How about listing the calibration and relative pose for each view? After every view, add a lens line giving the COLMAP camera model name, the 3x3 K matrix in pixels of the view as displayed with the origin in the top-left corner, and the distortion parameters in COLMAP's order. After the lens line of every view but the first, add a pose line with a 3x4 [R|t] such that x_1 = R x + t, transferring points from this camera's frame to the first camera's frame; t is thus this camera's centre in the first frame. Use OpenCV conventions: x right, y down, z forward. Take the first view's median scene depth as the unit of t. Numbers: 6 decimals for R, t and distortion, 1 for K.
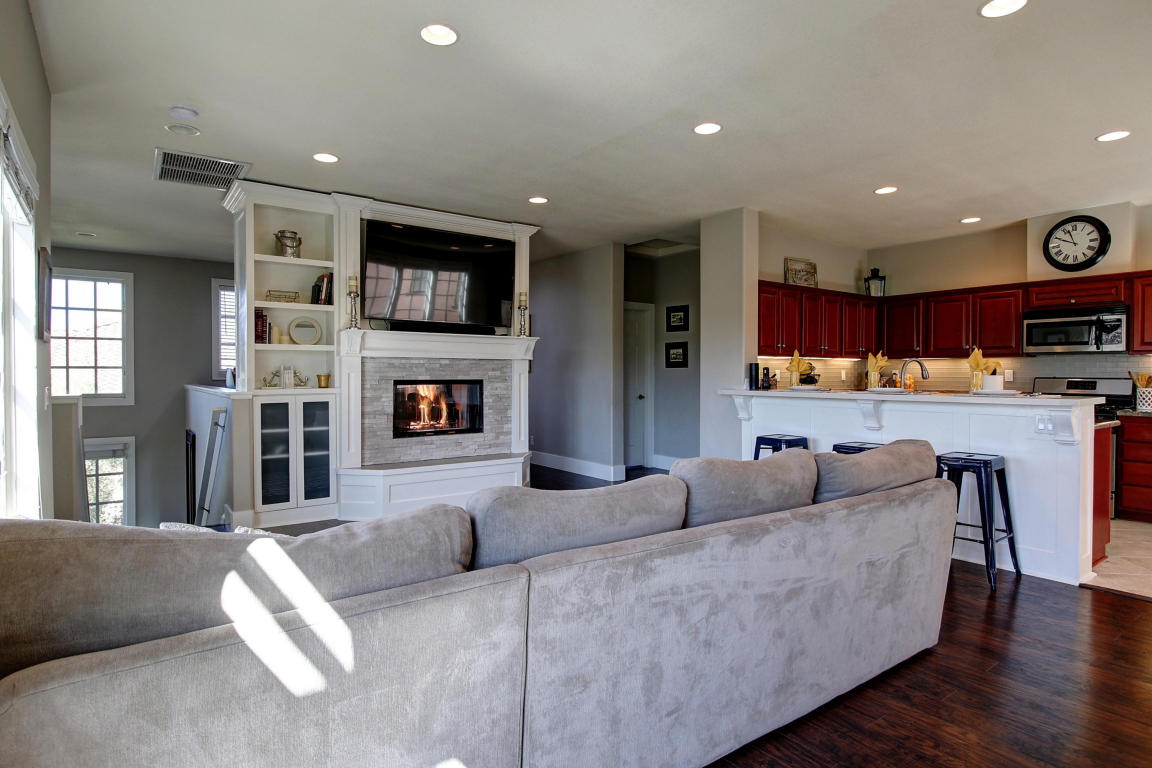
lens RADIAL K [[617.8, 0, 578.1], [0, 617.8, 381.4], [0, 0, 1]] dist [-0.001775, -0.004776]
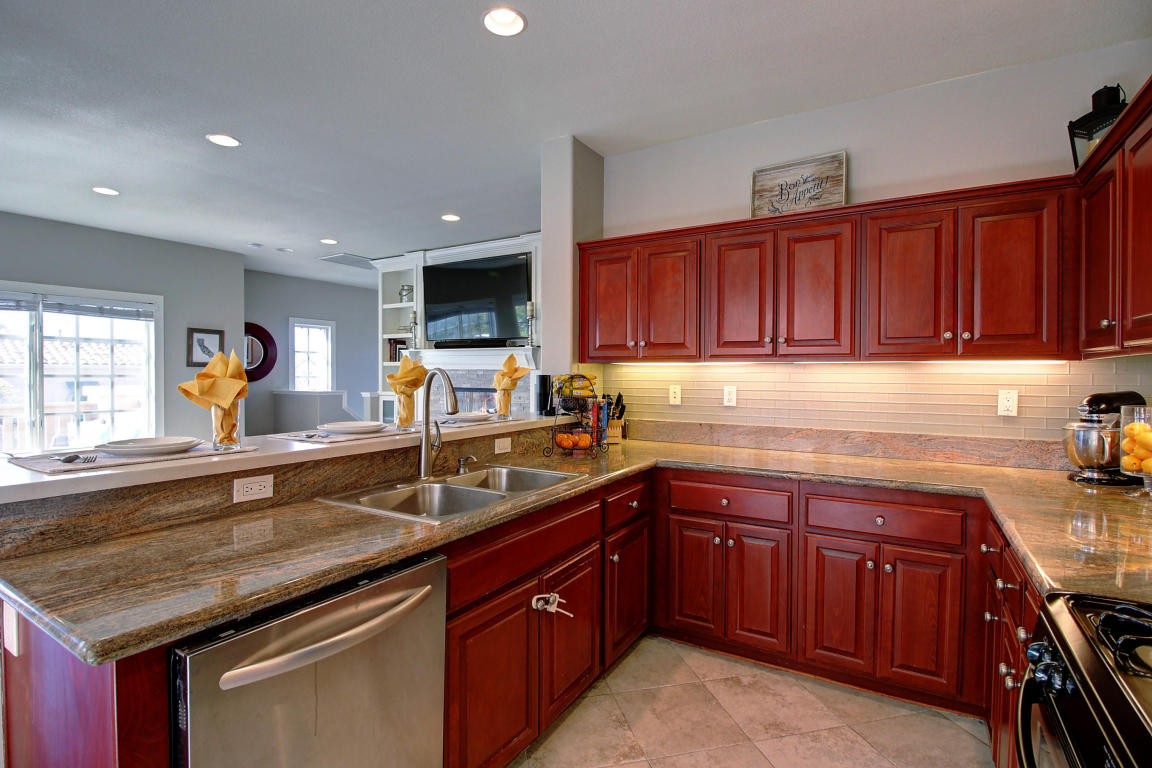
lens RADIAL K [[554.9, 0, 574.8], [0, 554.9, 379.9], [0, 0, 1]] dist [-0.003801, -0.003099]
pose [[0.368401, 0.012639, -0.929581, 0.807506], [-0.016527, 0.999839, 0.007045, -0.027382], [0.929520, 0.012768, 0.368550, 0.775435]]
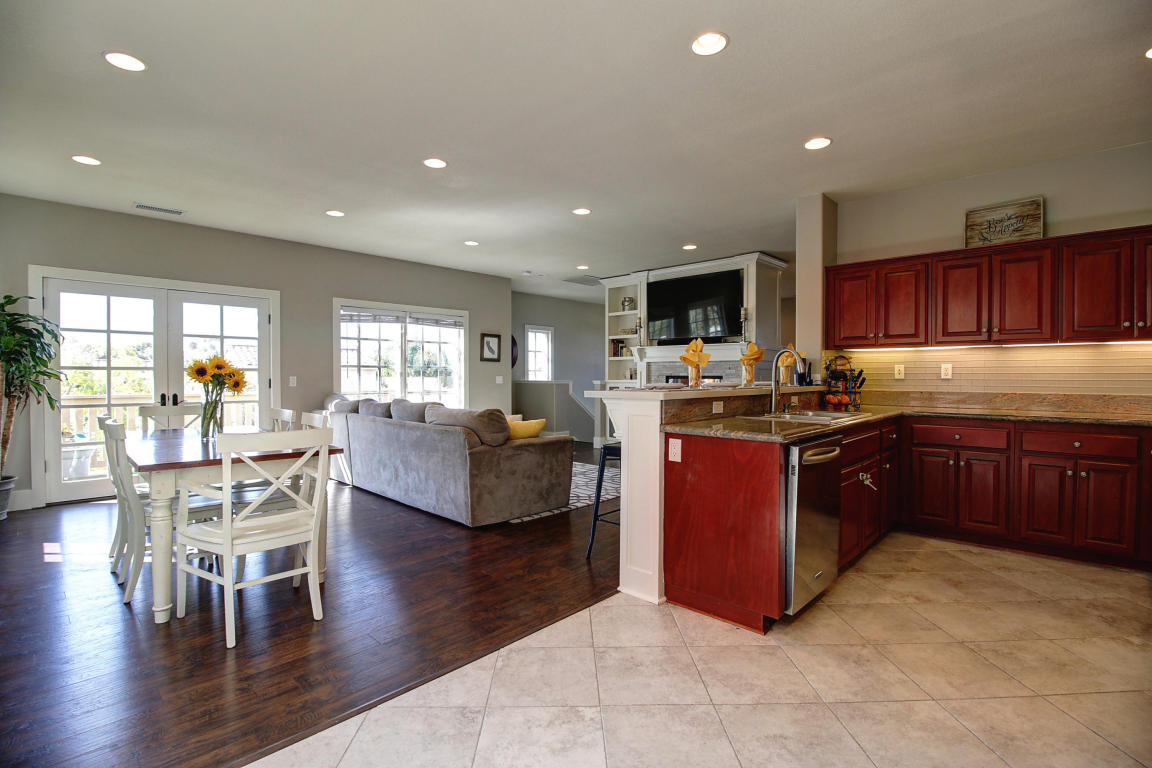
lens RADIAL K [[536.8, 0, 570.4], [0, 536.8, 380.4], [0, 0, 1]] dist [-0.005863, -0.009635]
pose [[0.162994, 0.009071, -0.986585, 0.997684], [-0.014812, 0.999868, 0.006746, 0.004521], [0.986516, 0.013514, 0.163107, 0.489234]]
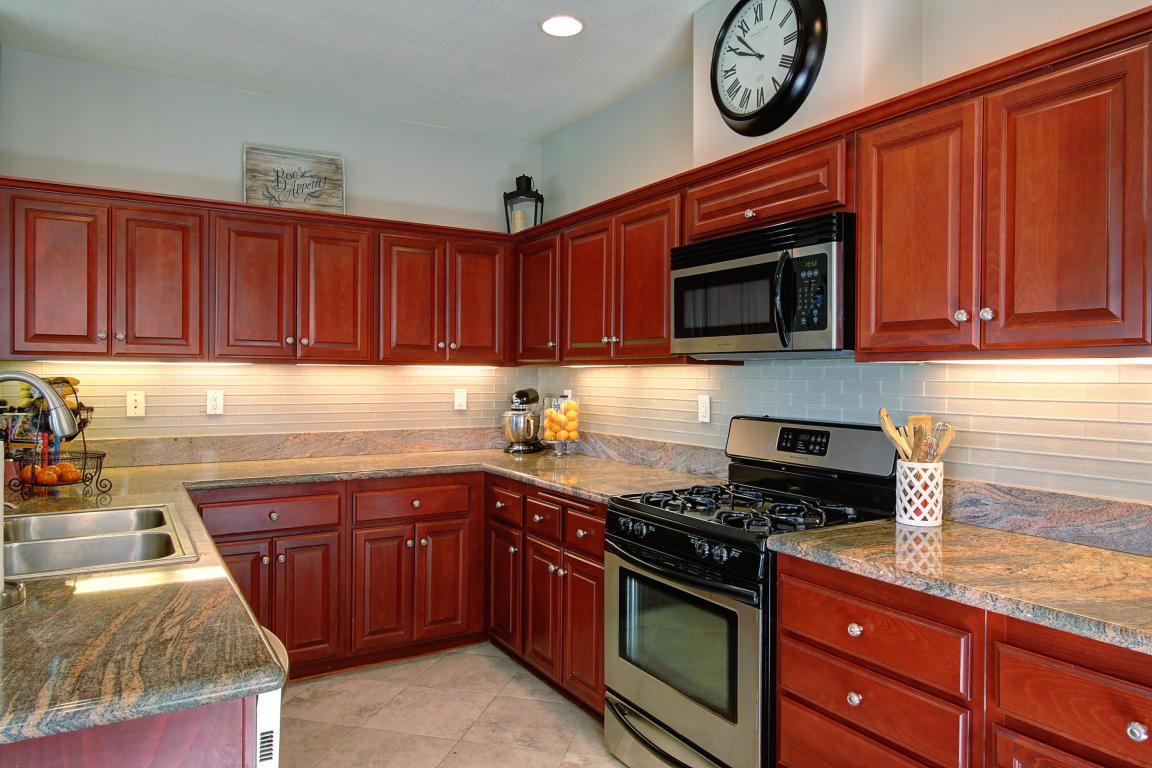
lens RADIAL K [[756.9, 0, 577.7], [0, 756.9, 378.3], [0, 0, 1]] dist [0.001004, 0.006203]
pose [[0.994985, 0.007026, -0.099773, 0.720252], [-0.008029, 0.999921, -0.009663, -0.026423], [0.099697, 0.010415, 0.994963, 0.525188]]
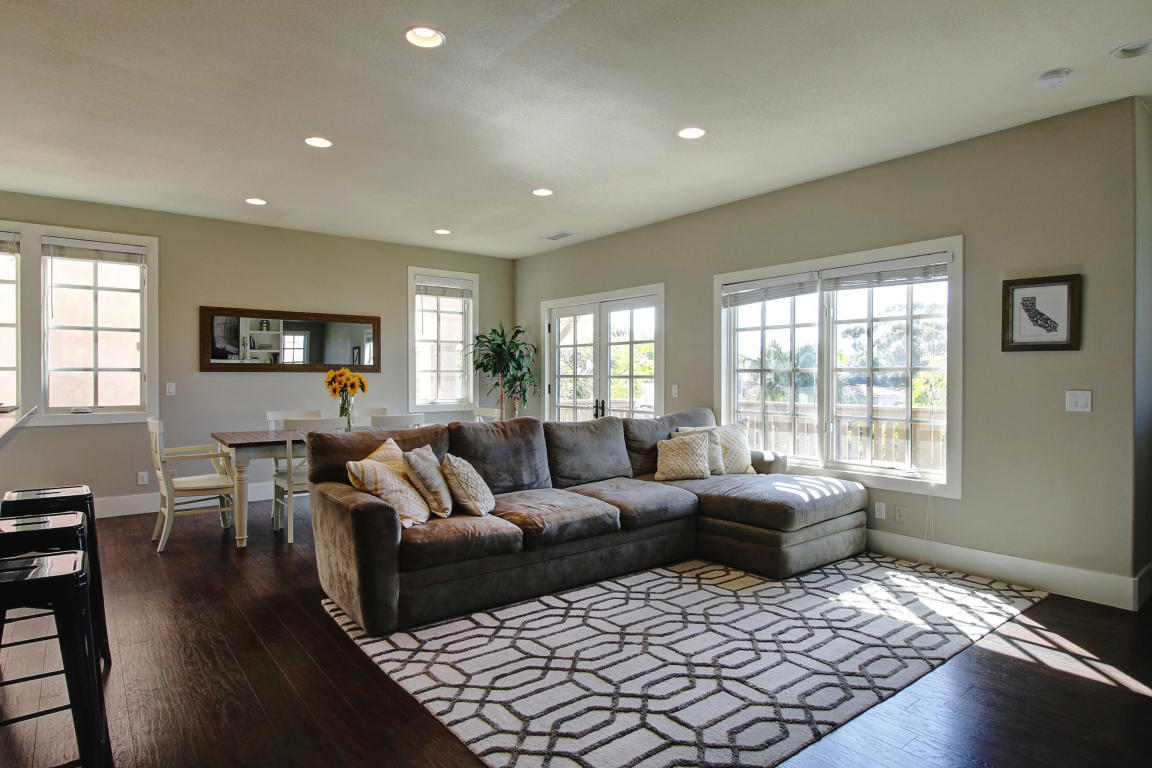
lens RADIAL K [[617.8, 0, 569.5], [0, 617.8, 382.1], [0, 0, 1]] dist [-0.001775, -0.004776]
pose [[-0.999229, 0.001347, -0.039226, 0.059195], [0.000415, 0.999718, 0.023763, -0.016325], [0.039247, 0.023728, -0.998948, 1.099814]]
